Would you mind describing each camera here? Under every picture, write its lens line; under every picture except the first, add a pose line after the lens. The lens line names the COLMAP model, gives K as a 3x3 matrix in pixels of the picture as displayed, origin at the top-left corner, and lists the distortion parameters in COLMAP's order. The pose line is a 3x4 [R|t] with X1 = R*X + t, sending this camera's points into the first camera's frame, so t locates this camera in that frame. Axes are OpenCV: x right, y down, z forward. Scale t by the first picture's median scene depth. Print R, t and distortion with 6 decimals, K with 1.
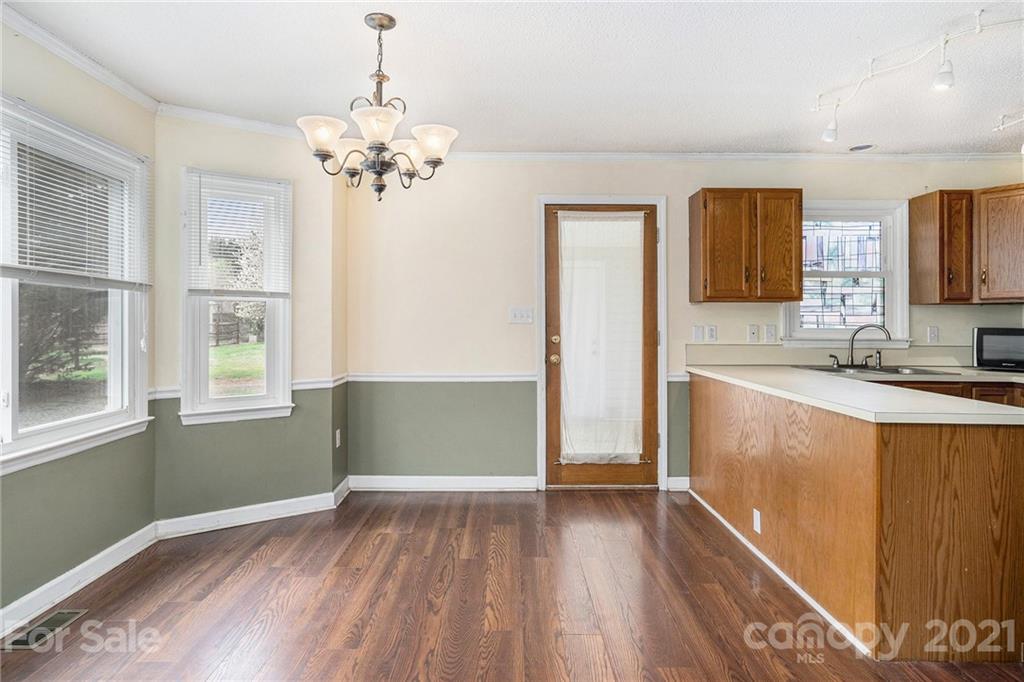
lens RADIAL K [[583.8, 0, 491.5], [0, 583.8, 323.2], [0, 0, 1]] dist [0.003266, 0.011777]
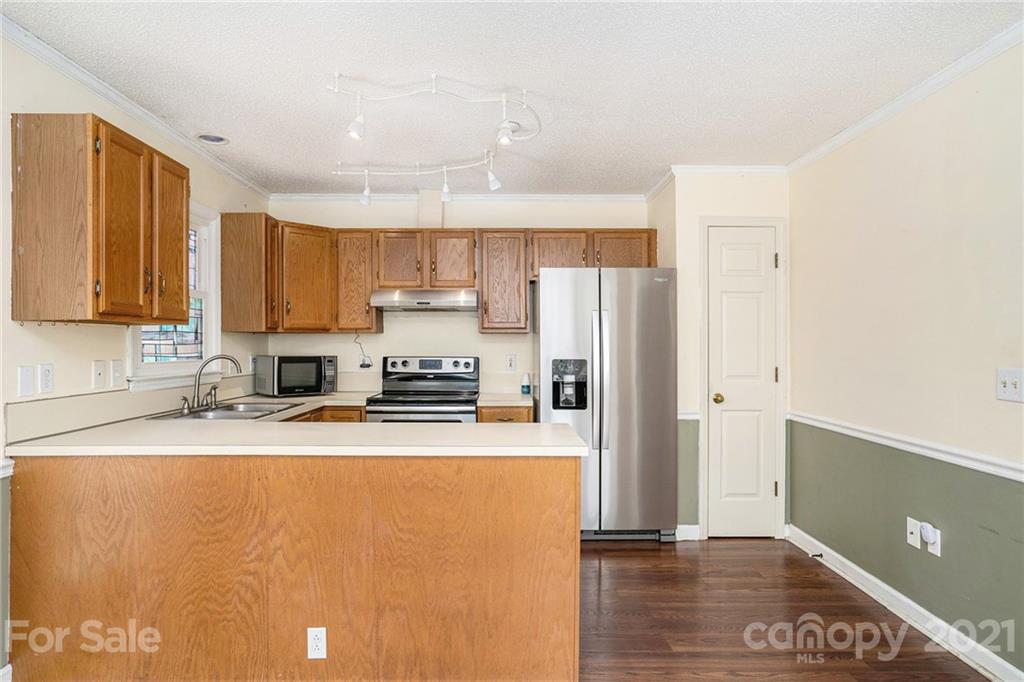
lens RADIAL K [[583.8, 0, 517.5], [0, 583.8, 342.1], [0, 0, 1]] dist [0.003266, 0.011777]
pose [[-0.027772, 0.001250, 0.999613, -0.183403], [0.002370, 0.999996, -0.001184, -0.014170], [-0.999611, 0.002336, -0.027775, 0.573671]]
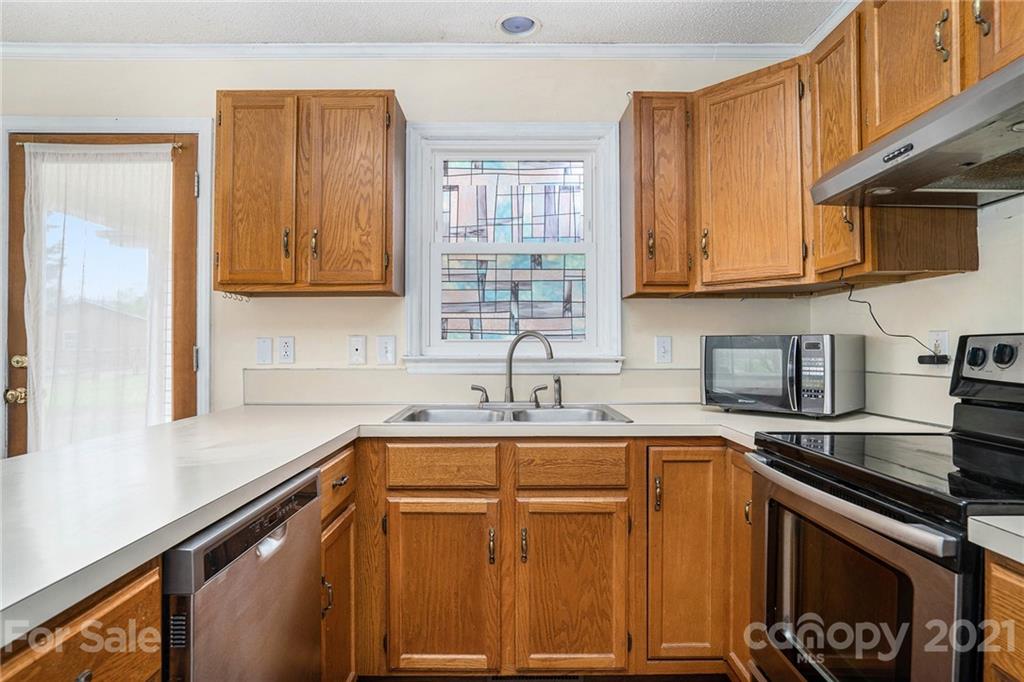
lens RADIAL K [[583.8, 0, 521.4], [0, 583.8, 336.3], [0, 0, 1]] dist [0.003266, 0.011777]
pose [[0.999862, -0.006550, -0.015267, 0.619032], [0.006215, 0.999741, -0.021915, 0.018069], [0.015406, 0.021817, 0.999643, 0.415585]]
